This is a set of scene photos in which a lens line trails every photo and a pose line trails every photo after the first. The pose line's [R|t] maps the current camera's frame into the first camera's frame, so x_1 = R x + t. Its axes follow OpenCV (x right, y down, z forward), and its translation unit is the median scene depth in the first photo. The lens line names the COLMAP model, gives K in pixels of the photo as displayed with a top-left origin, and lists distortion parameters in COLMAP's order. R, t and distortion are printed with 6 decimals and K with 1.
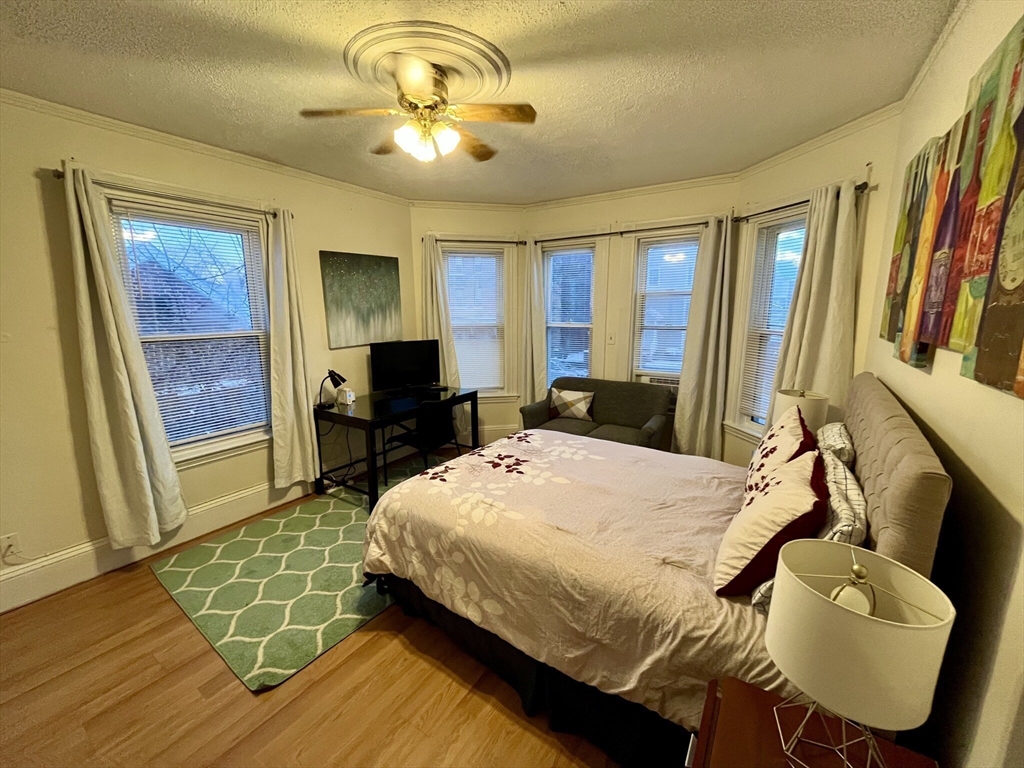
lens RADIAL K [[413.0, 0, 510.7], [0, 413.0, 383.5], [0, 0, 1]] dist [0.002282, -0.000181]
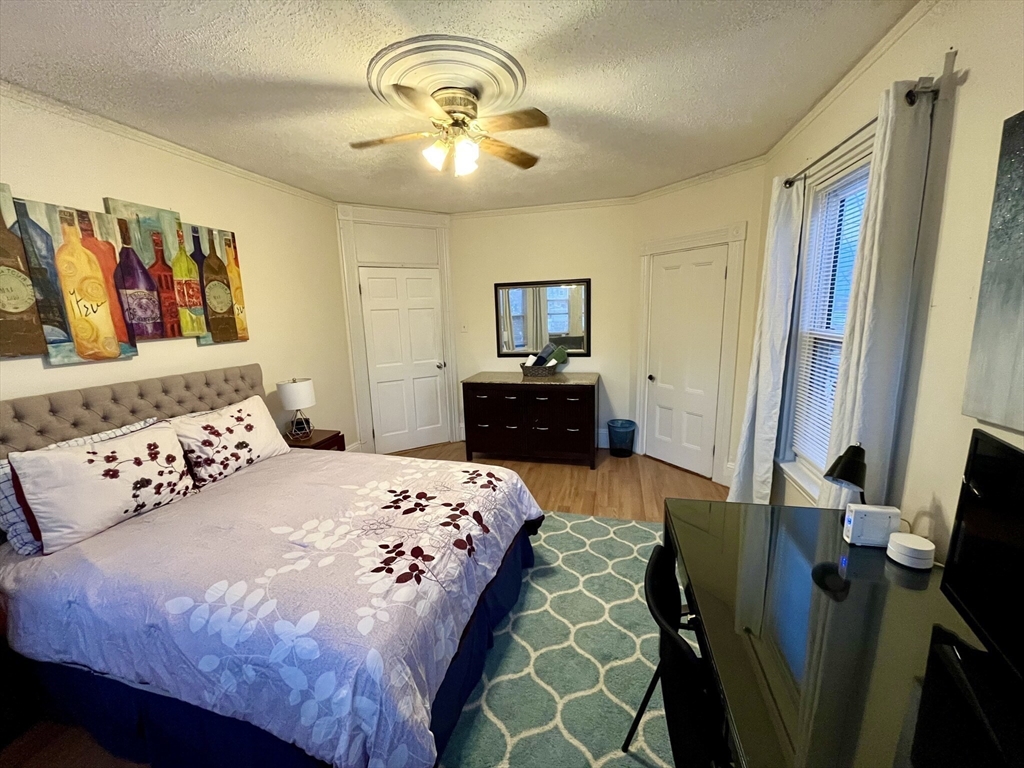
lens RADIAL K [[413.0, 0, 510.7], [0, 413.0, 383.3], [0, 0, 1]] dist [0.002282, -0.000181]
pose [[-0.941605, 0.085348, -0.325724, 0.049054], [-0.038761, 0.933439, 0.356635, -0.325136], [0.334482, 0.348435, -0.875623, 1.685106]]
